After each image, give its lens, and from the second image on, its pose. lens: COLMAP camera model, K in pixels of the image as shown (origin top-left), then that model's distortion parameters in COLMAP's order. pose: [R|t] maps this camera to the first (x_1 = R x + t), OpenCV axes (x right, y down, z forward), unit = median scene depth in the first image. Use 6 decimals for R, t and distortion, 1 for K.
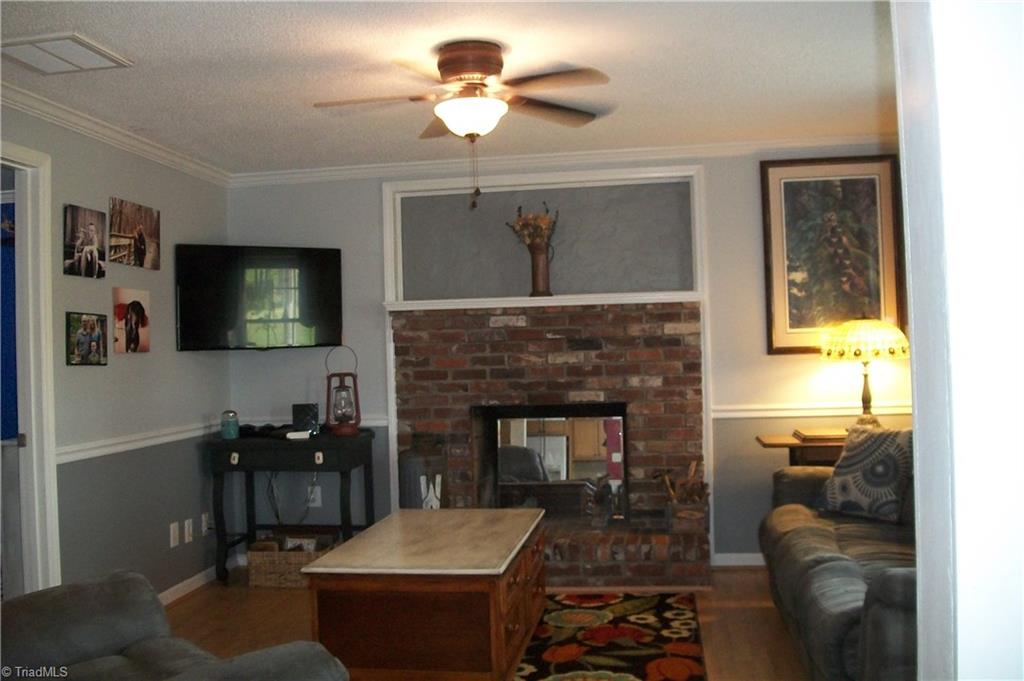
lens RADIAL K [[988.0, 0, 494.3], [0, 988.0, 325.4], [0, 0, 1]] dist [-0.160704, 0.079430]
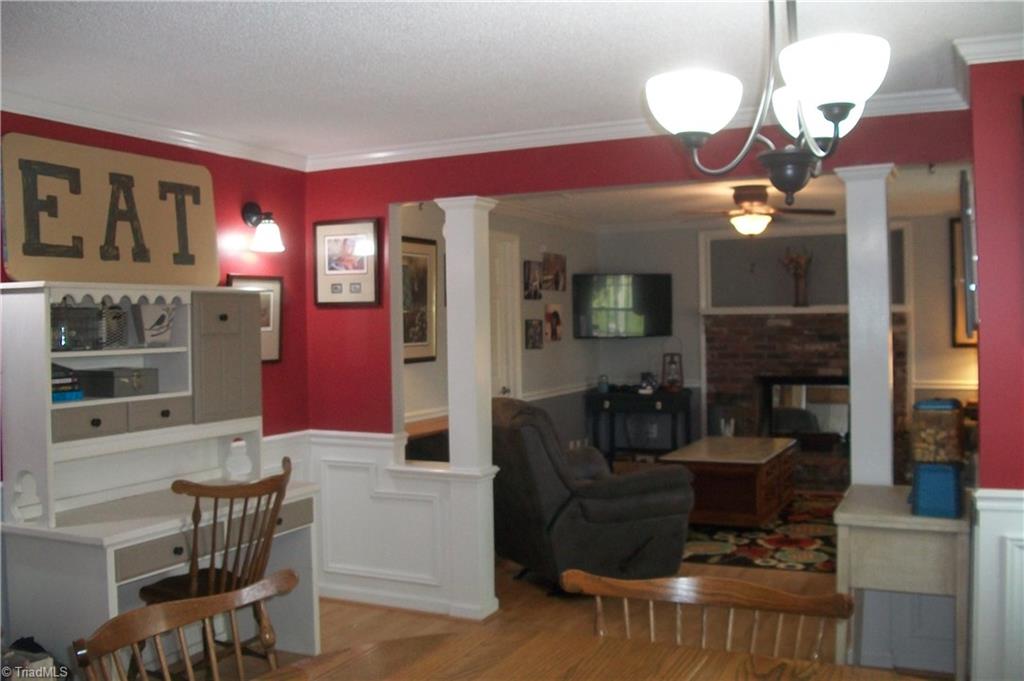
lens RADIAL K [[988.0, 0, 494.3], [0, 988.0, 325.4], [0, 0, 1]] dist [-0.160704, 0.079430]
pose [[0.955049, 0.014976, -0.296070, 0.040787], [-0.005369, 0.999433, 0.033236, -0.048887], [0.296400, -0.030153, 0.954588, -0.610739]]
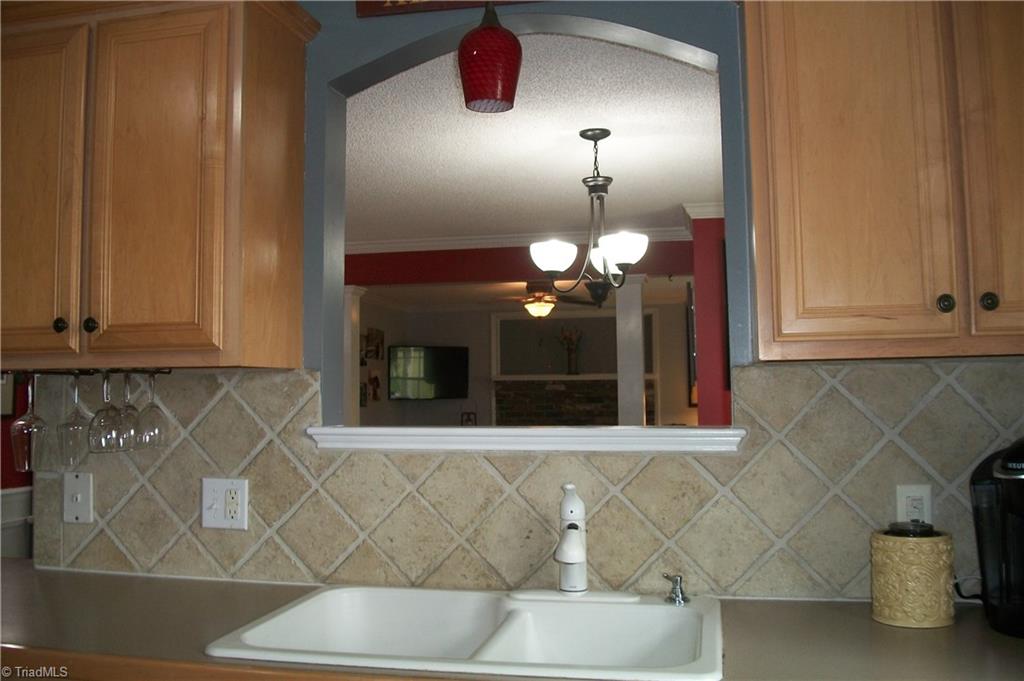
lens RADIAL K [[988.0, 0, 494.3], [0, 988.0, 325.4], [0, 0, 1]] dist [-0.160704, 0.079430]
pose [[0.998156, 0.014531, -0.058932, 0.006718], [-0.017301, 0.998756, -0.046772, -0.033436], [0.058179, 0.047706, 0.997166, -0.948291]]
